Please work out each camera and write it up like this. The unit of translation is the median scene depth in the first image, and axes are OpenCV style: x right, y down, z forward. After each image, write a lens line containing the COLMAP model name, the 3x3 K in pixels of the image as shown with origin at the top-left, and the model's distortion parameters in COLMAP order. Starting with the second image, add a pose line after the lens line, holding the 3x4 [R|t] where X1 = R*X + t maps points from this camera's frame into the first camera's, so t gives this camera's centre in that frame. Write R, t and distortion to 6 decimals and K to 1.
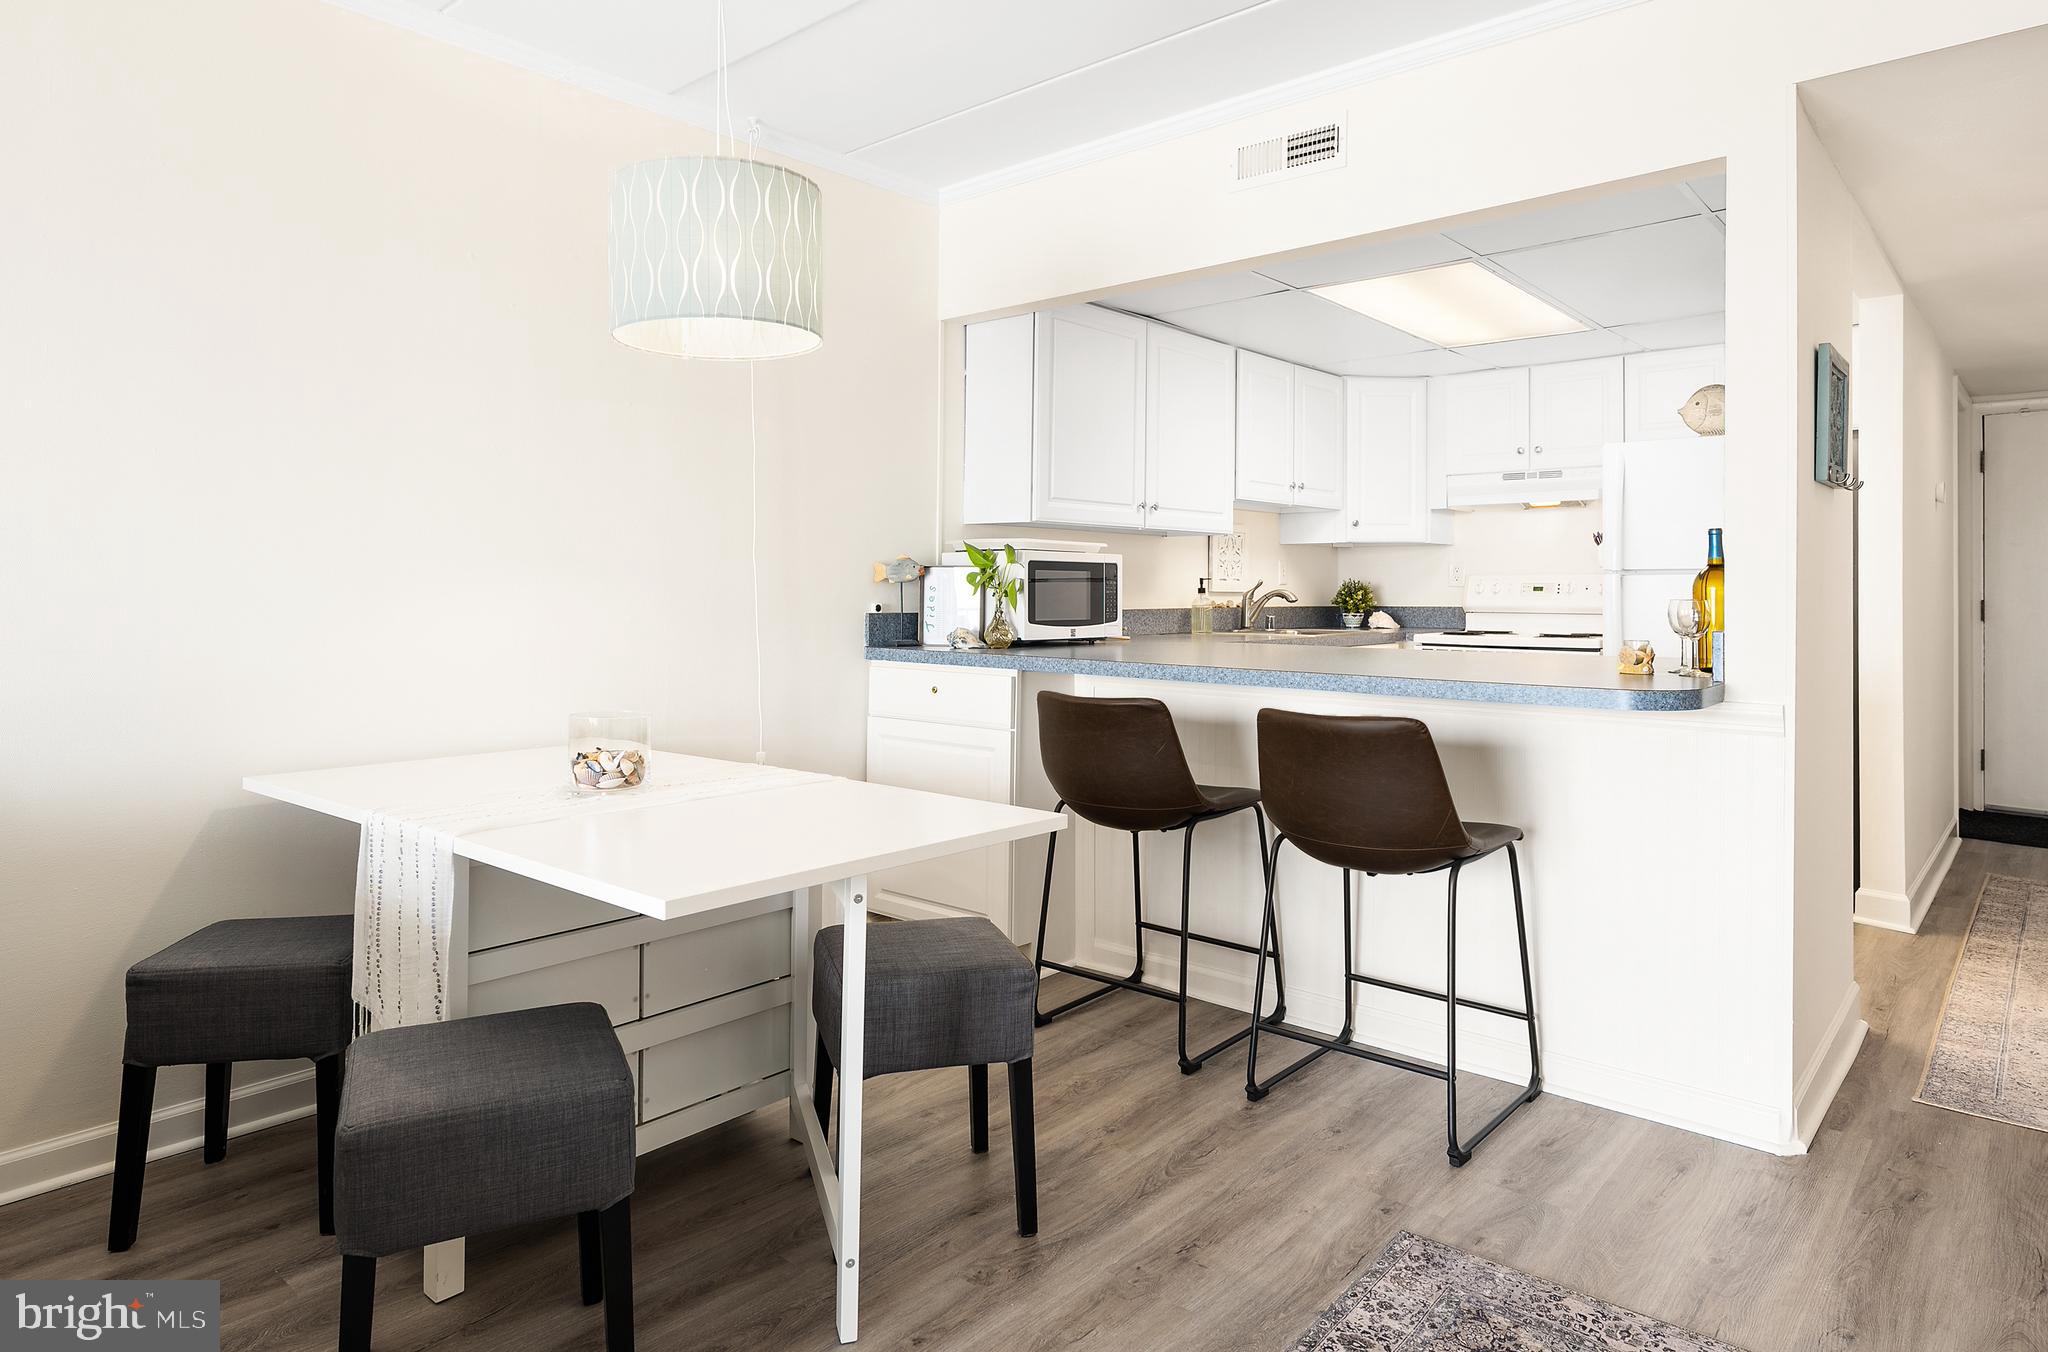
lens RADIAL K [[1218.2, 0, 1066.1], [0, 1218.2, 565.1], [0, 0, 1]] dist [-0.006118, -0.000023]
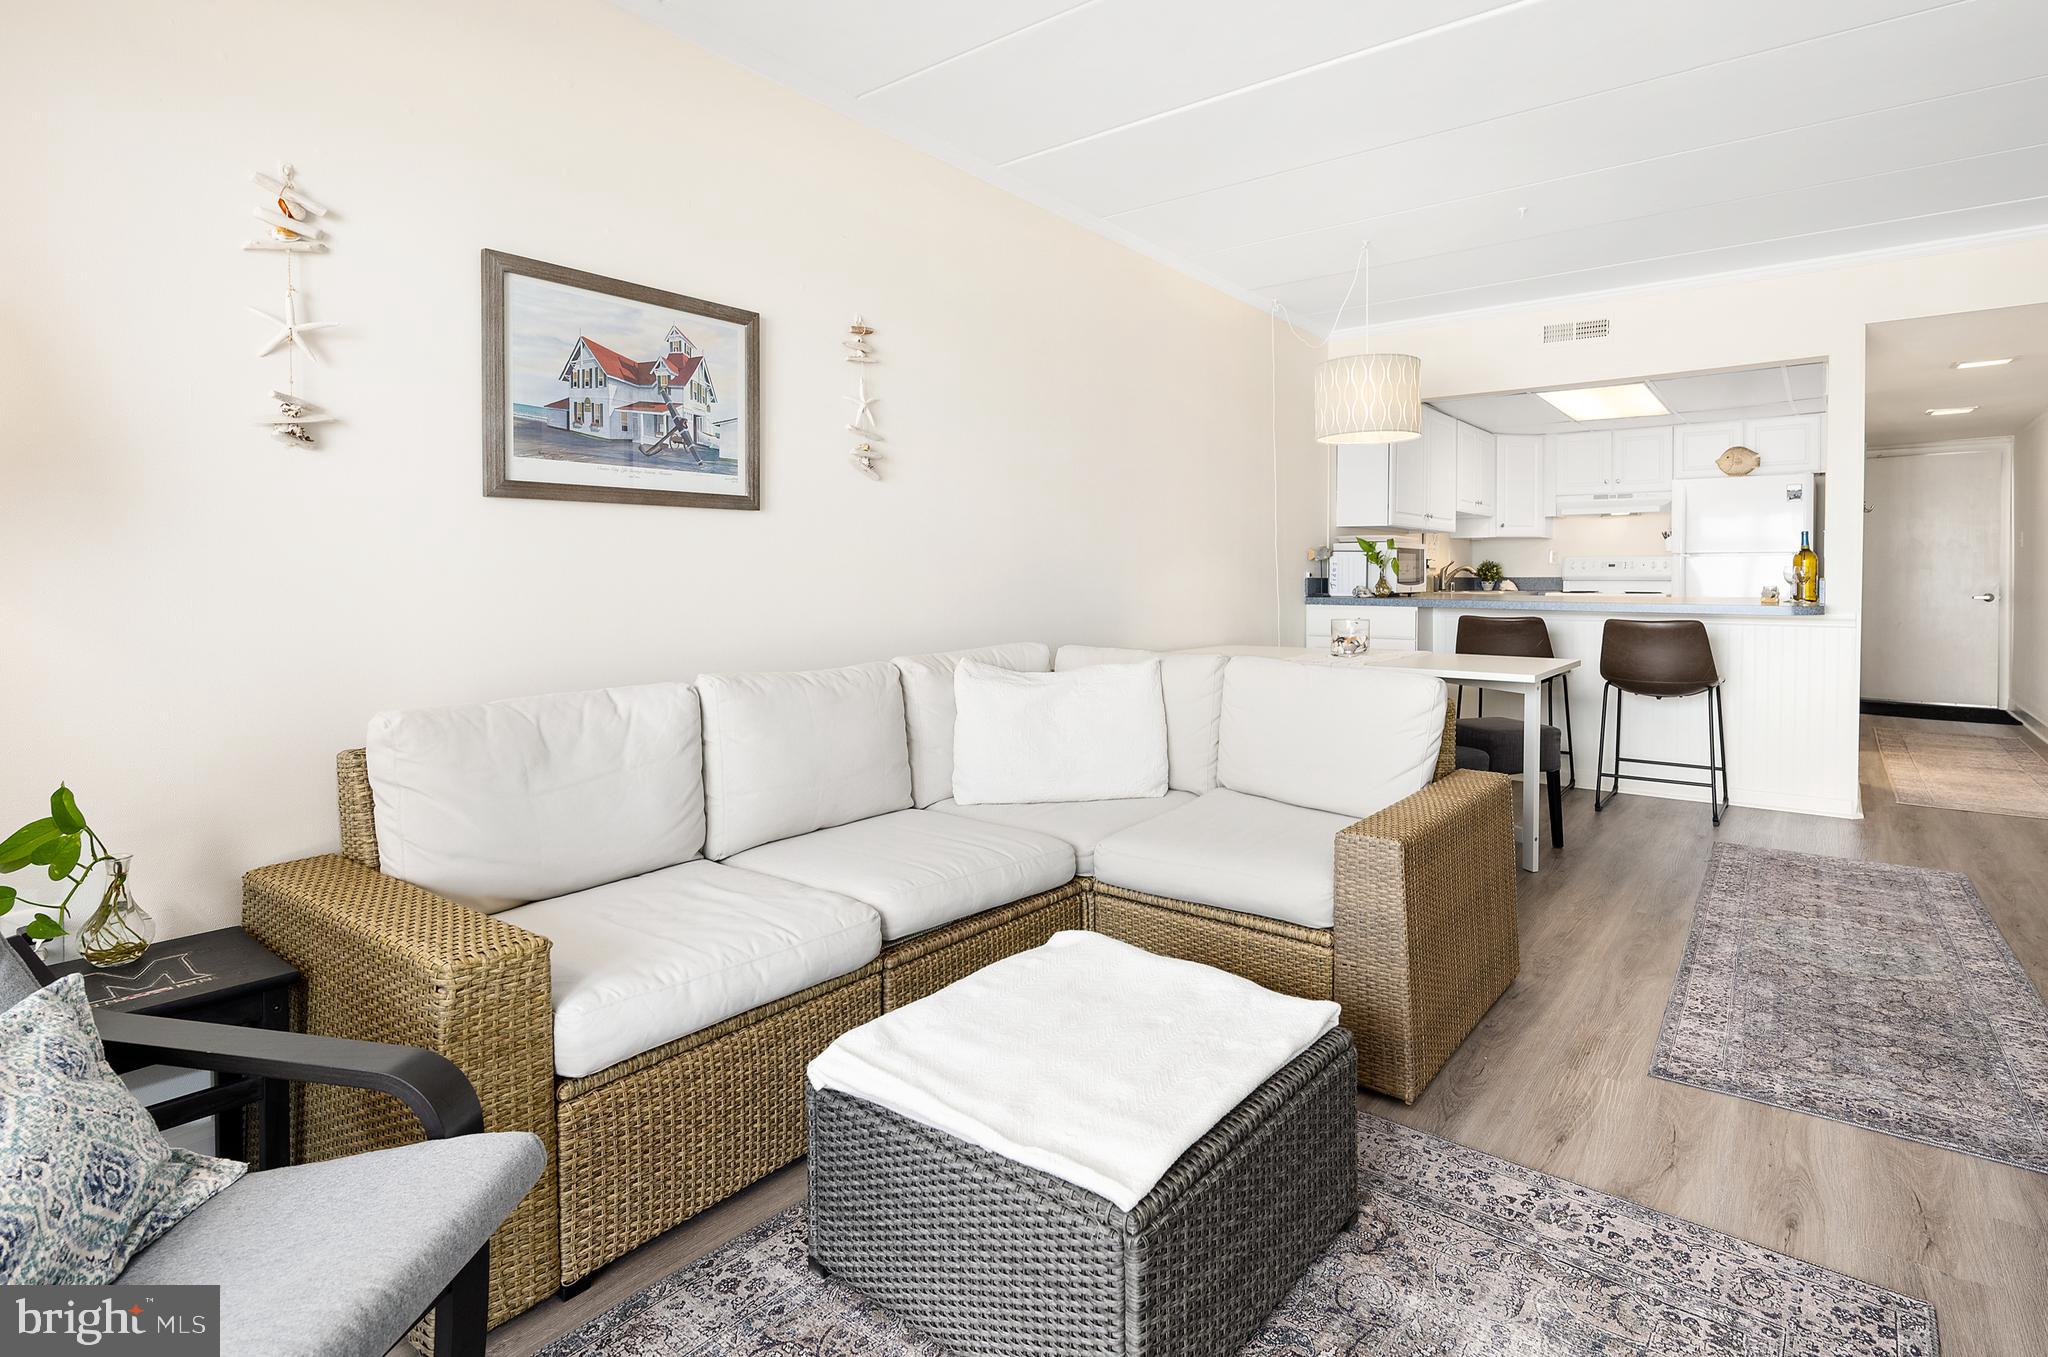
lens RADIAL K [[1008.1, 0, 1094.3], [0, 1008.1, 580.7], [0, 0, 1]] dist [0.001292, 0.001255]
pose [[0.998368, -0.003225, 0.057019, -0.536213], [0.001687, 0.999634, 0.026989, 0.003118], [-0.057085, -0.026848, 0.998008, -0.441850]]
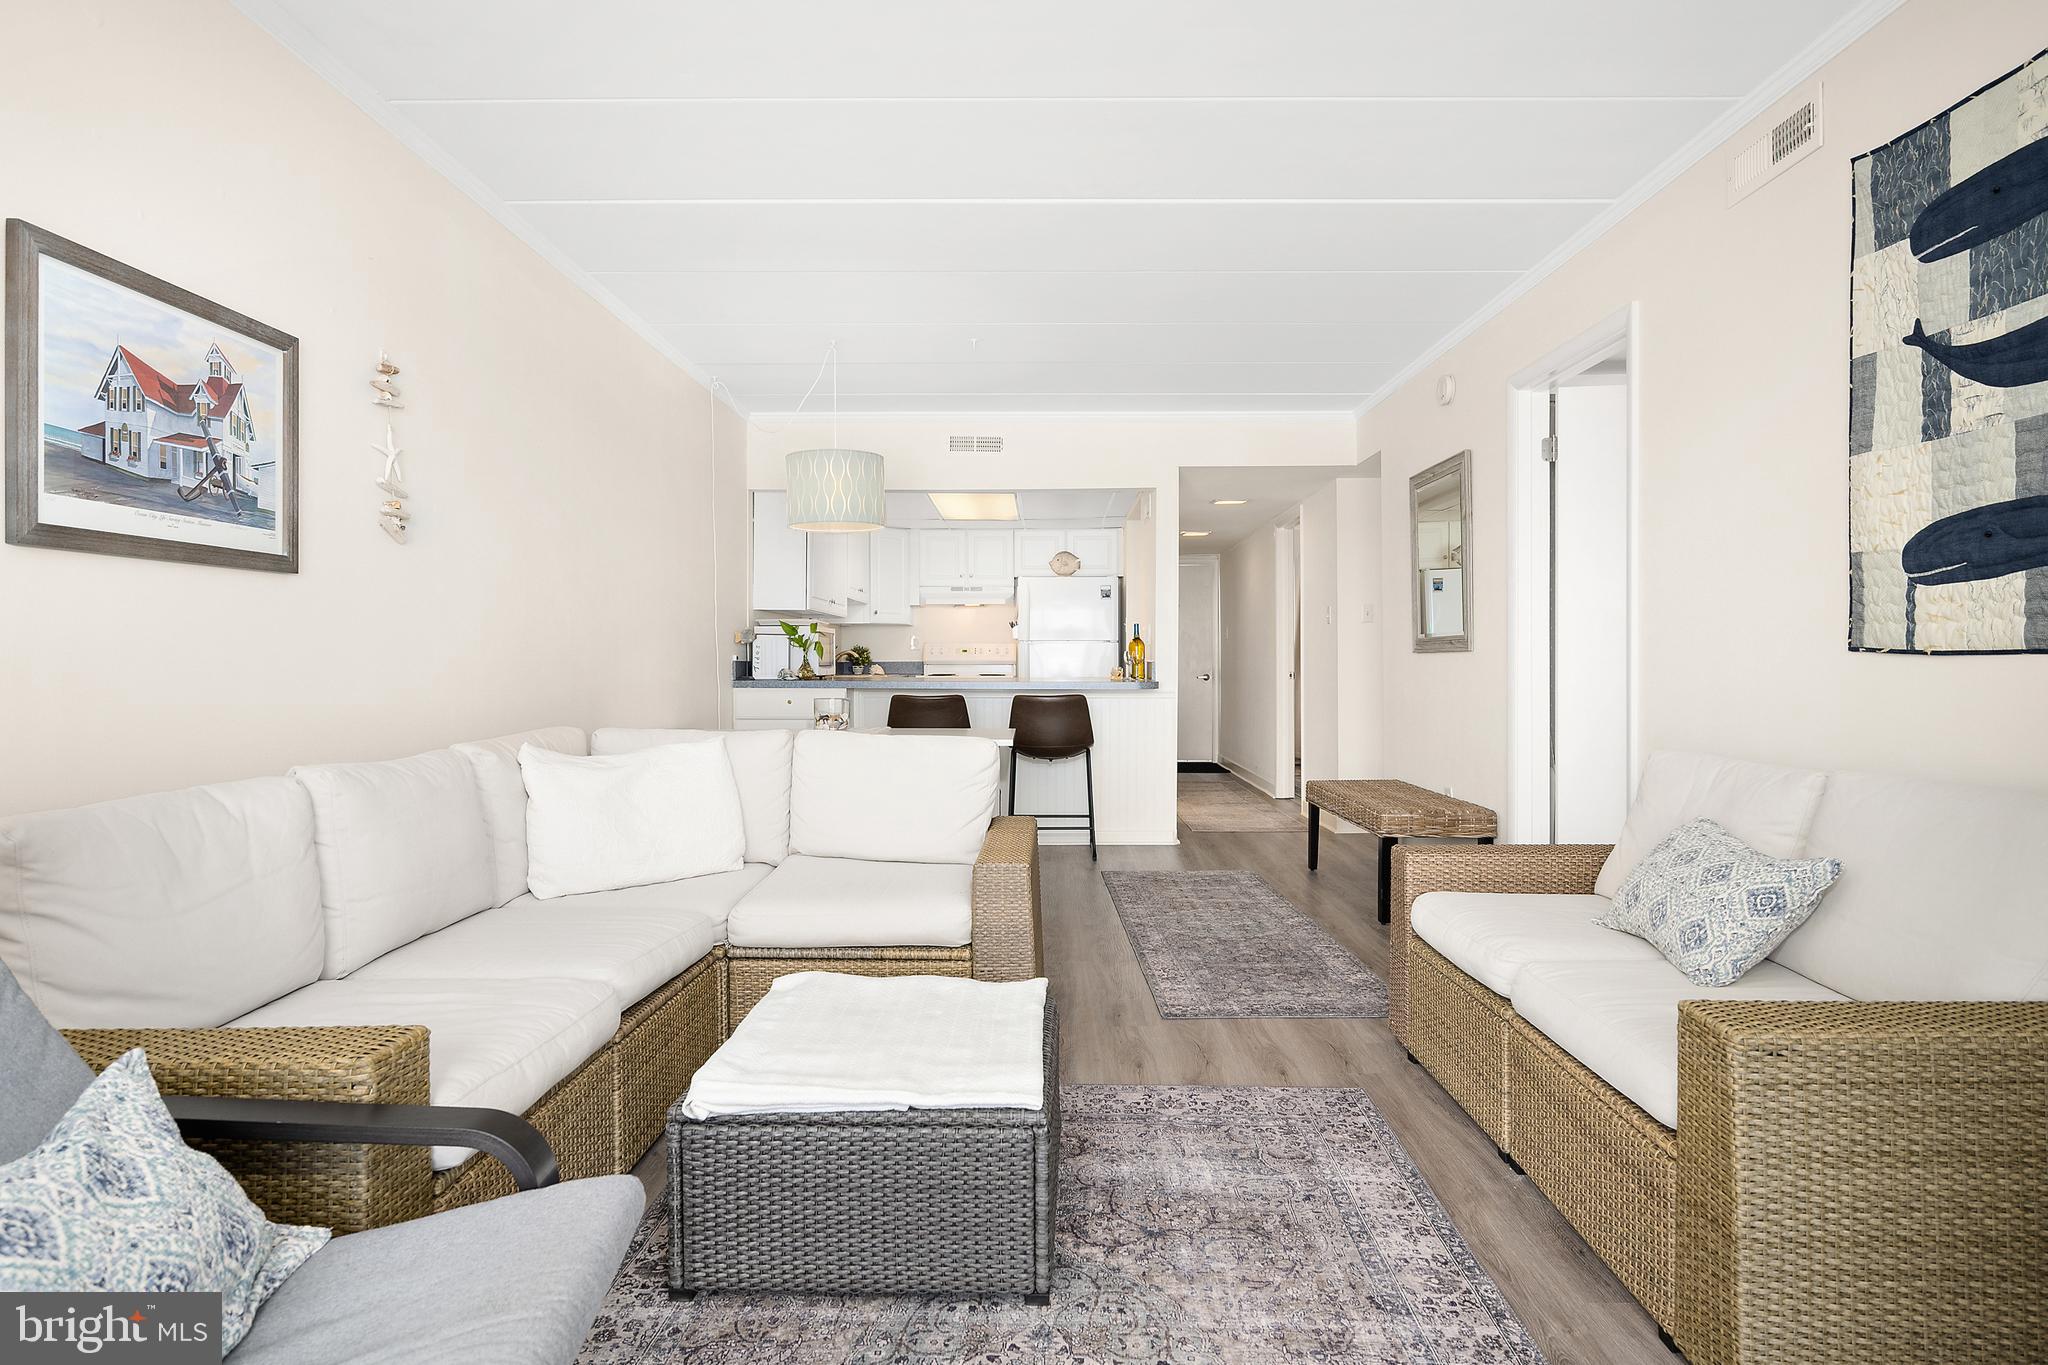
lens RADIAL K [[1108.4, 0, 1024.4], [0, 1108.4, 659.5], [0, 0, 1]] dist [0.001809, 0.000046]
pose [[0.783079, -0.001033, 0.621921, -0.797022], [-0.010902, 0.999822, 0.015387, 0.008165], [-0.621826, -0.018829, 0.782929, -0.495480]]
